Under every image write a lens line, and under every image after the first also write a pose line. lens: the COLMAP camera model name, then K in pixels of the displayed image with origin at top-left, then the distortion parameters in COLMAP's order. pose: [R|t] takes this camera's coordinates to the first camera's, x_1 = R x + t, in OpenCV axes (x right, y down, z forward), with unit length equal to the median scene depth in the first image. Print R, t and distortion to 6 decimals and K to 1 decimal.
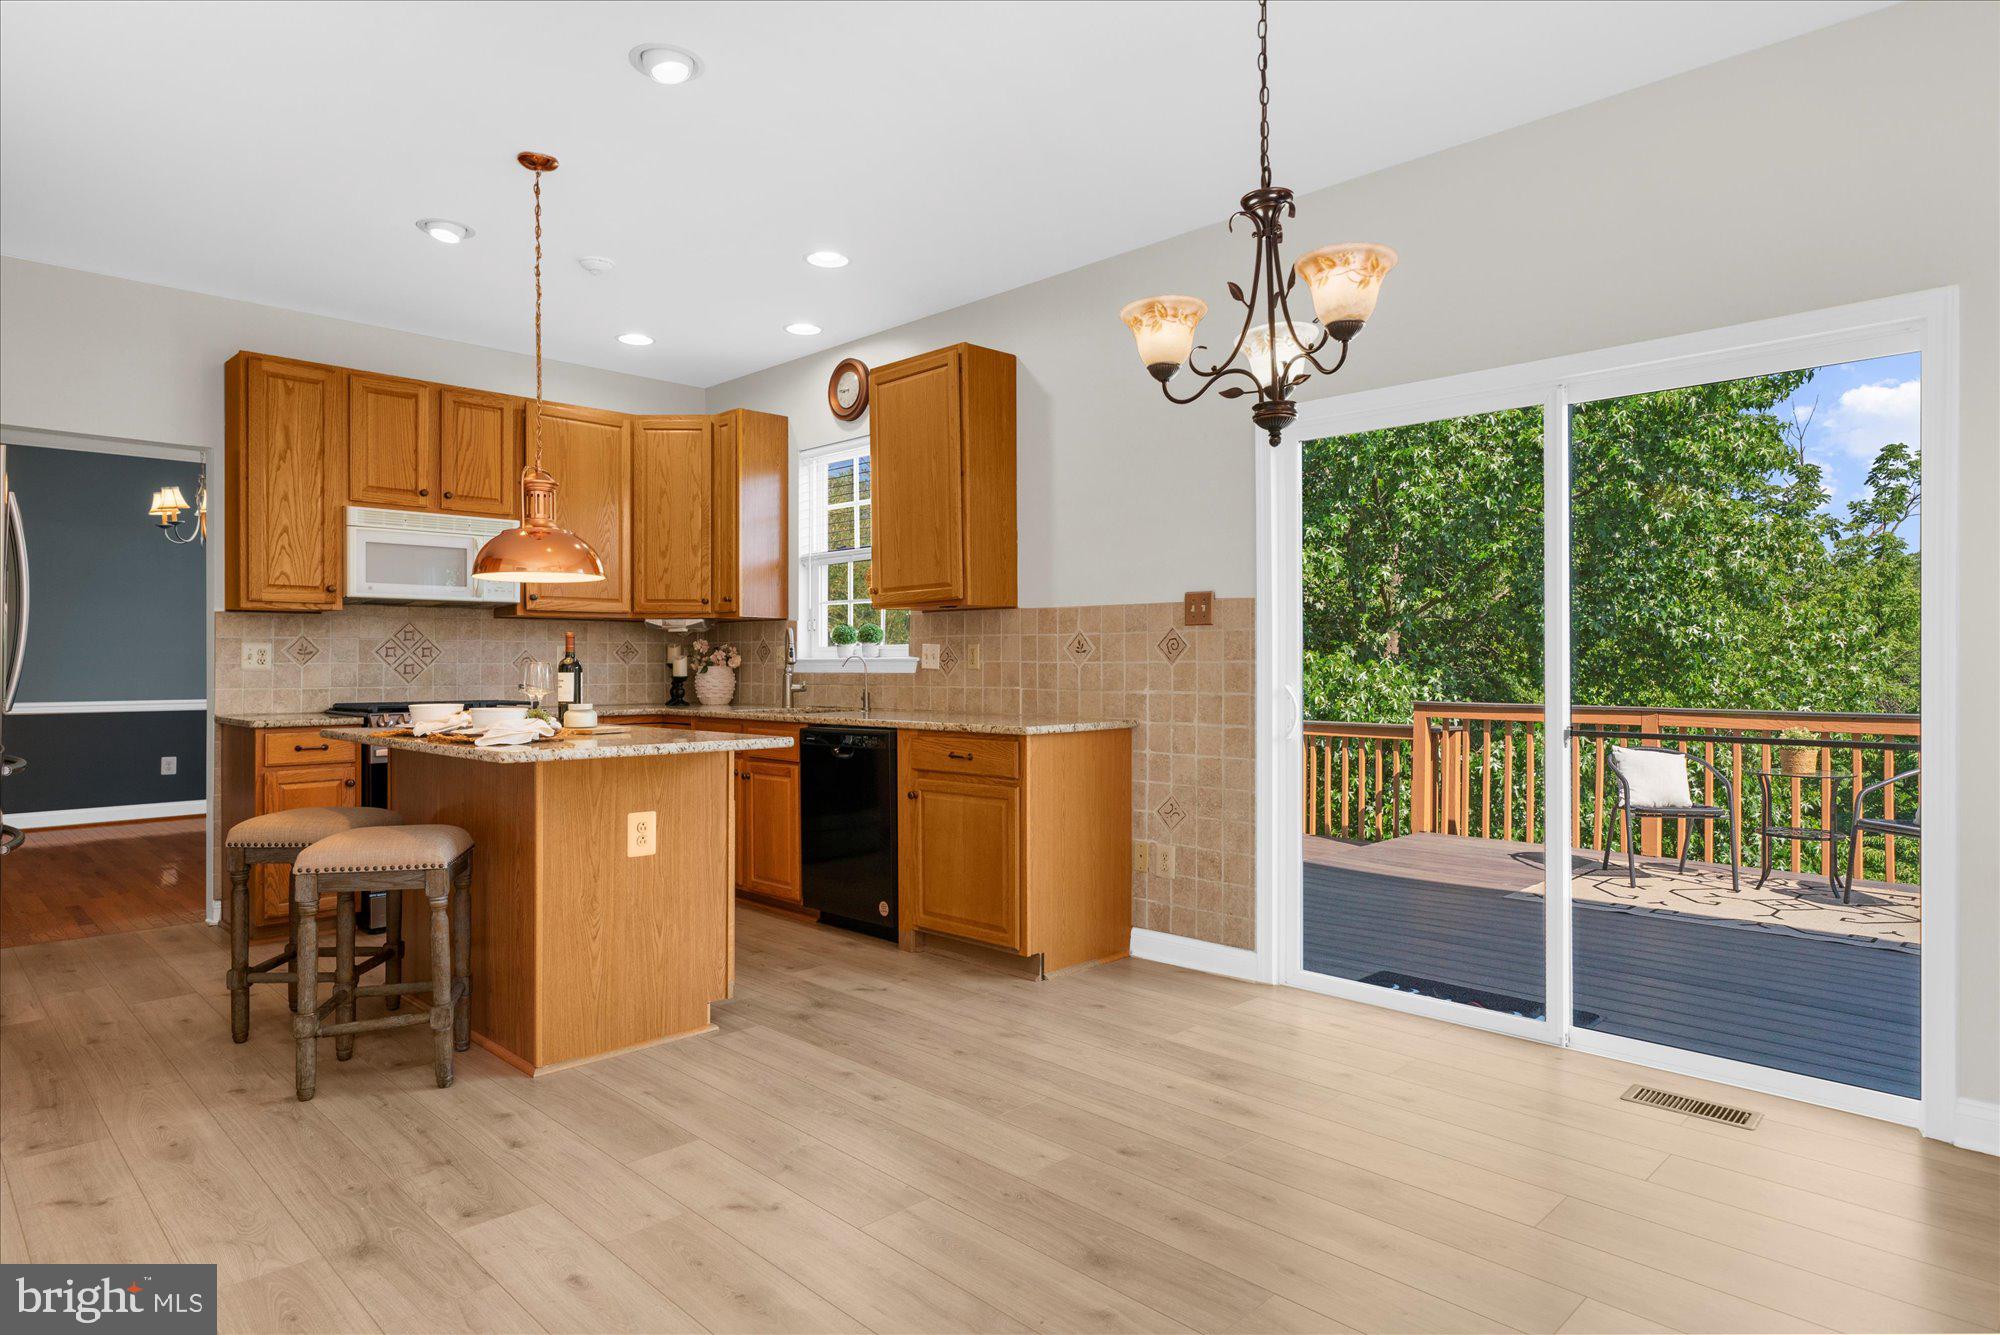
lens RADIAL K [[1141.7, 0, 998.8], [0, 1141.7, 664.6], [0, 0, 1]] dist [-0.003226, 0.000187]
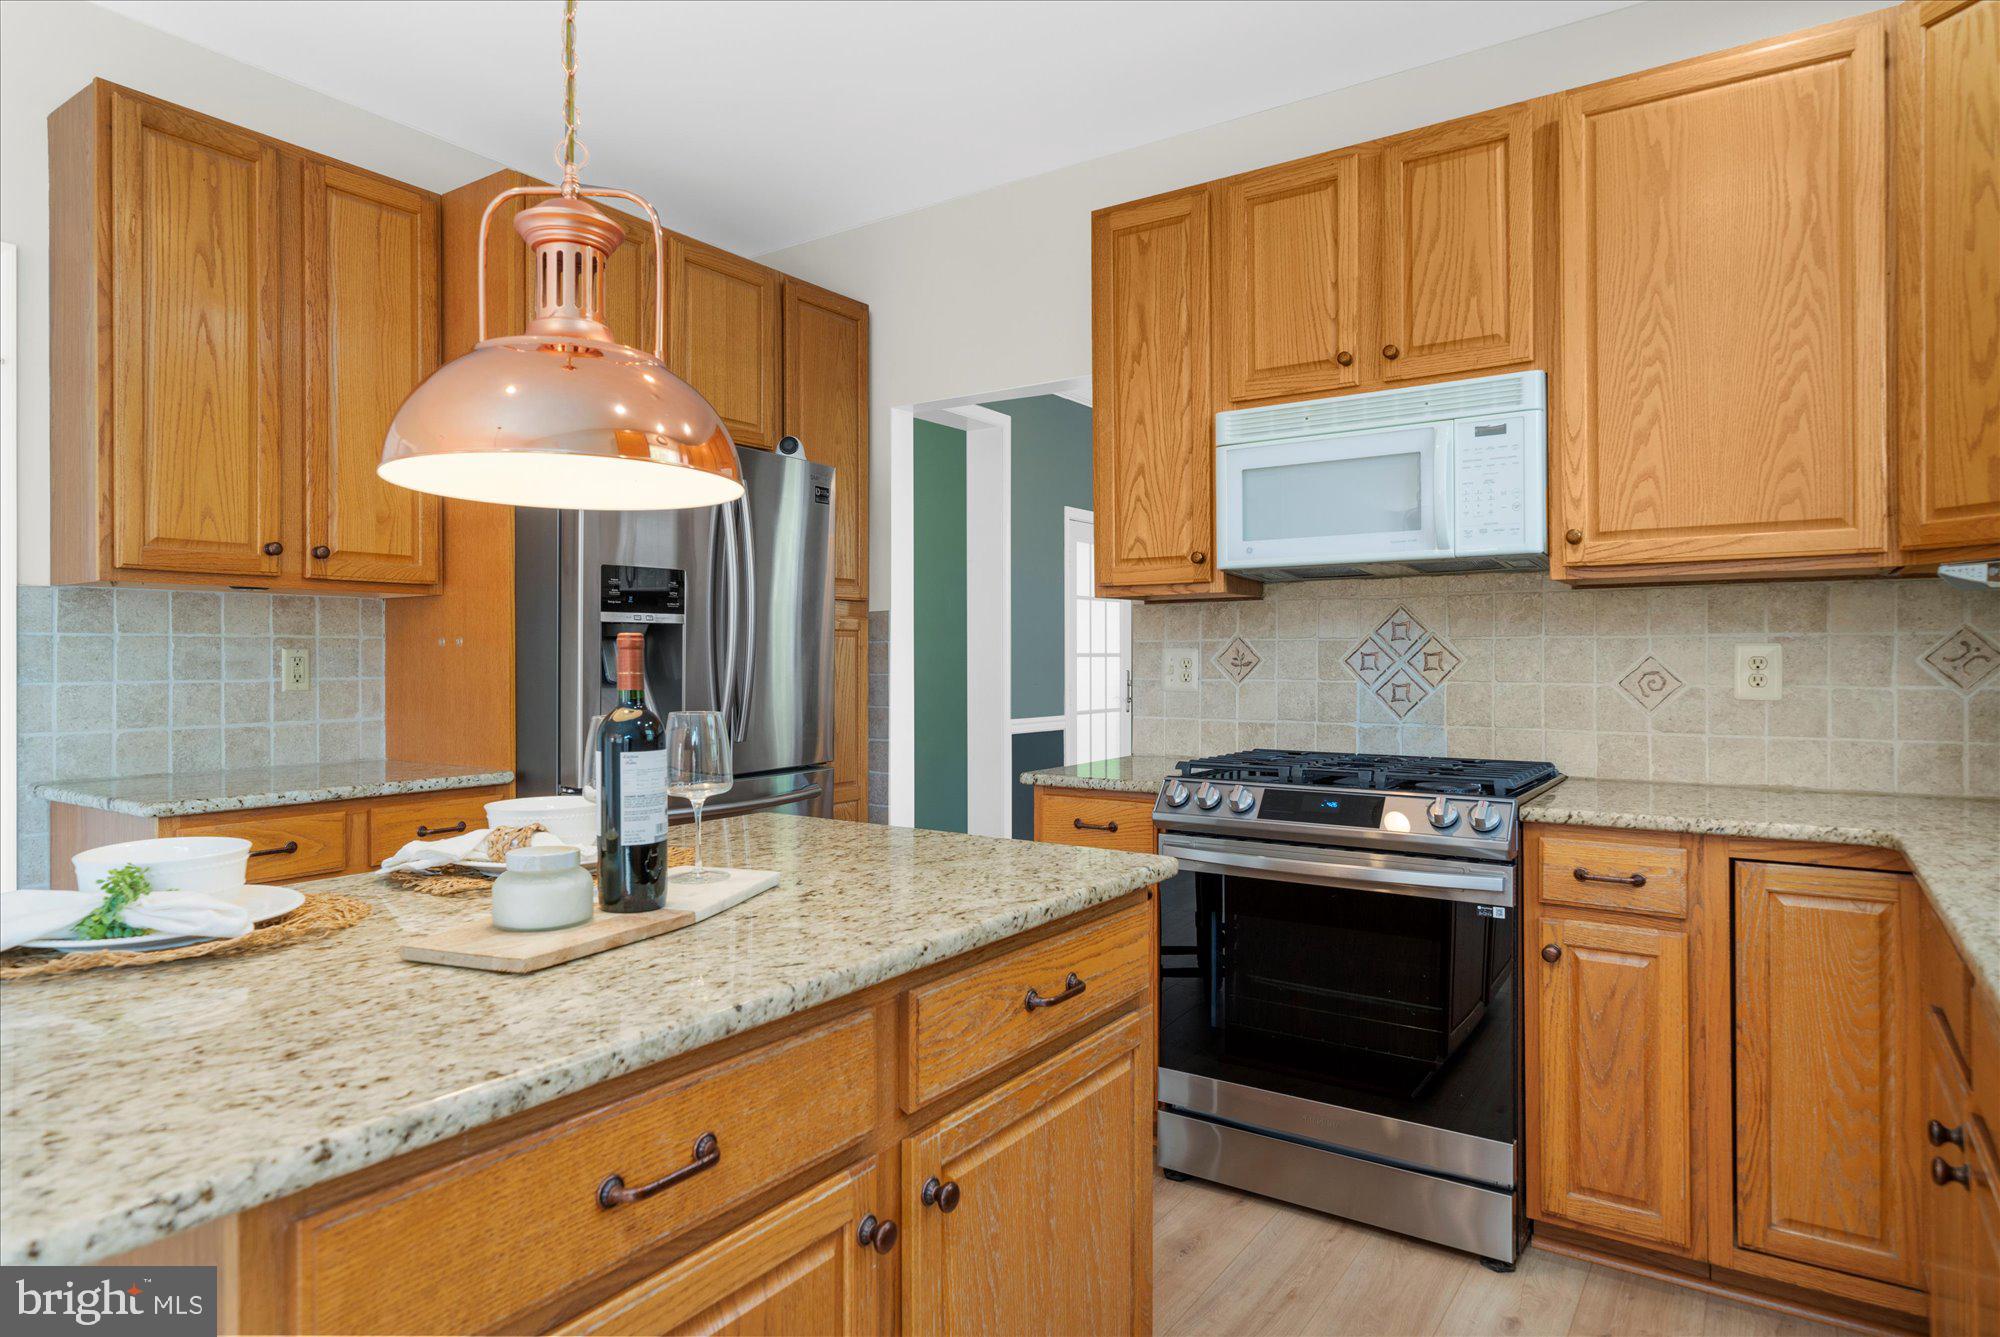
lens RADIAL K [[1141.7, 0, 987.5], [0, 1141.7, 660.9], [0, 0, 1]] dist [-0.003226, 0.000187]
pose [[0.176327, 0.003889, -0.984324, -0.016965], [0.002298, 0.999988, 0.004362, -0.014728], [0.984329, -0.003031, 0.176316, 0.746673]]
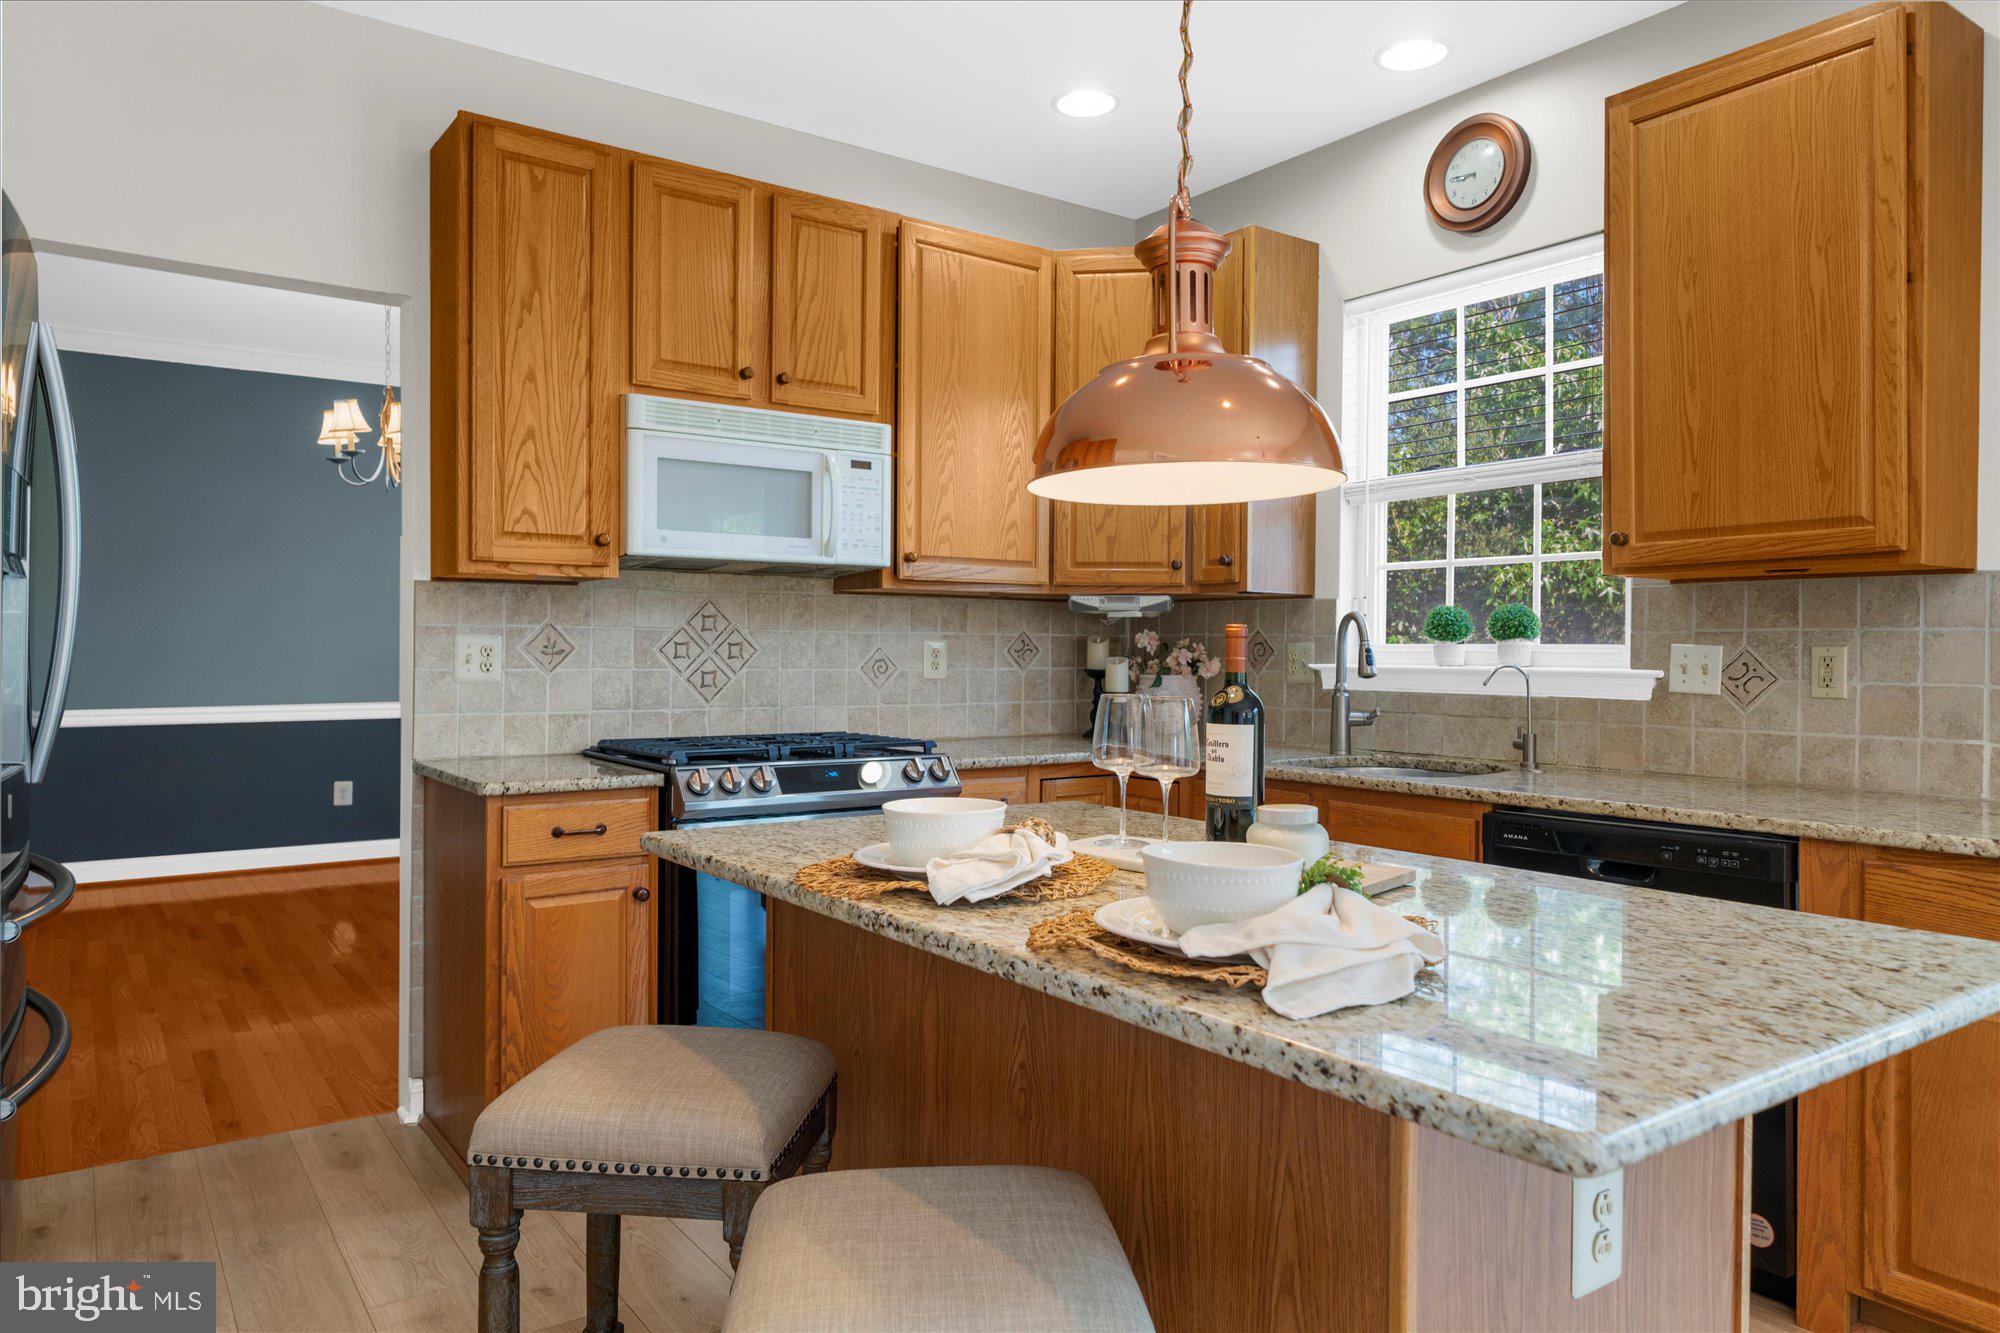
lens RADIAL K [[1298.0, 0, 983.7], [0, 1298.0, 662.7], [0, 0, 1]] dist [-0.000044, 0.001119]
pose [[0.985250, 0.009918, -0.170835, -0.274579], [-0.008402, 0.999919, 0.009596, -0.012861], [0.170916, -0.008019, 0.985253, 0.378629]]
